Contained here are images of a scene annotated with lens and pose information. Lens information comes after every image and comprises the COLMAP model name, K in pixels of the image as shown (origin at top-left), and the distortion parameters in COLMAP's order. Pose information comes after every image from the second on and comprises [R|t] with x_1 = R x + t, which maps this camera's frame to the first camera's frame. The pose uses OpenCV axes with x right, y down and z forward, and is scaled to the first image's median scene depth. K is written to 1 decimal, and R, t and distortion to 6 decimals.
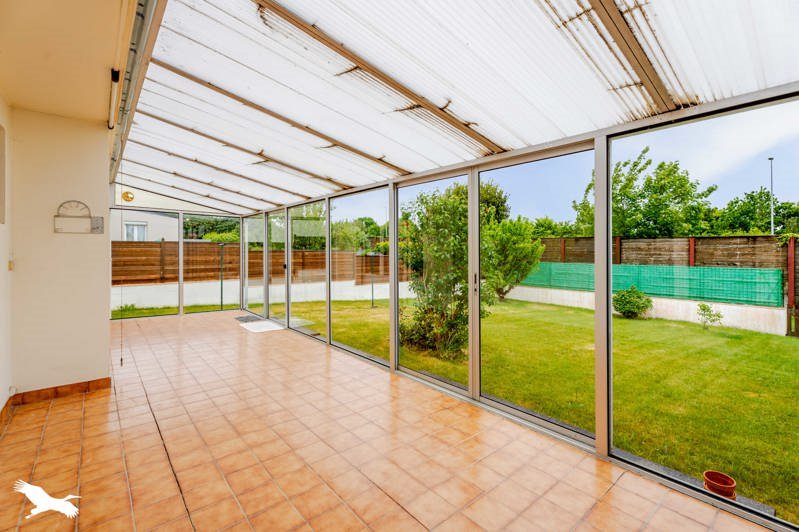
lens RADIAL K [[359.4, 0, 392.9], [0, 359.4, 262.0], [0, 0, 1]] dist [0.004682, 0.000750]
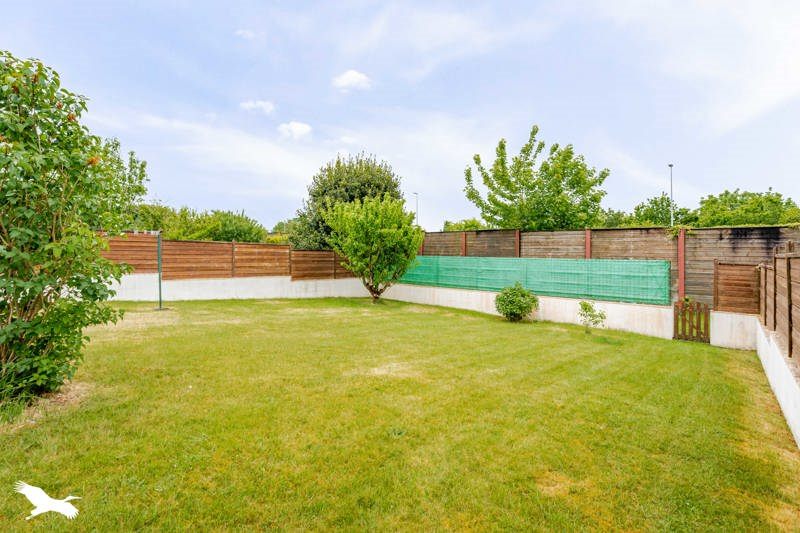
lens RADIAL K [[359.9, 0, 406.6], [0, 359.9, 261.8], [0, 0, 1]] dist [0.004682, 0.000750]
pose [[0.986510, 0.013457, 0.163145, 0.260110], [-0.010371, 0.999751, -0.019753, 0.036191], [-0.163370, 0.017794, 0.986404, 0.209274]]
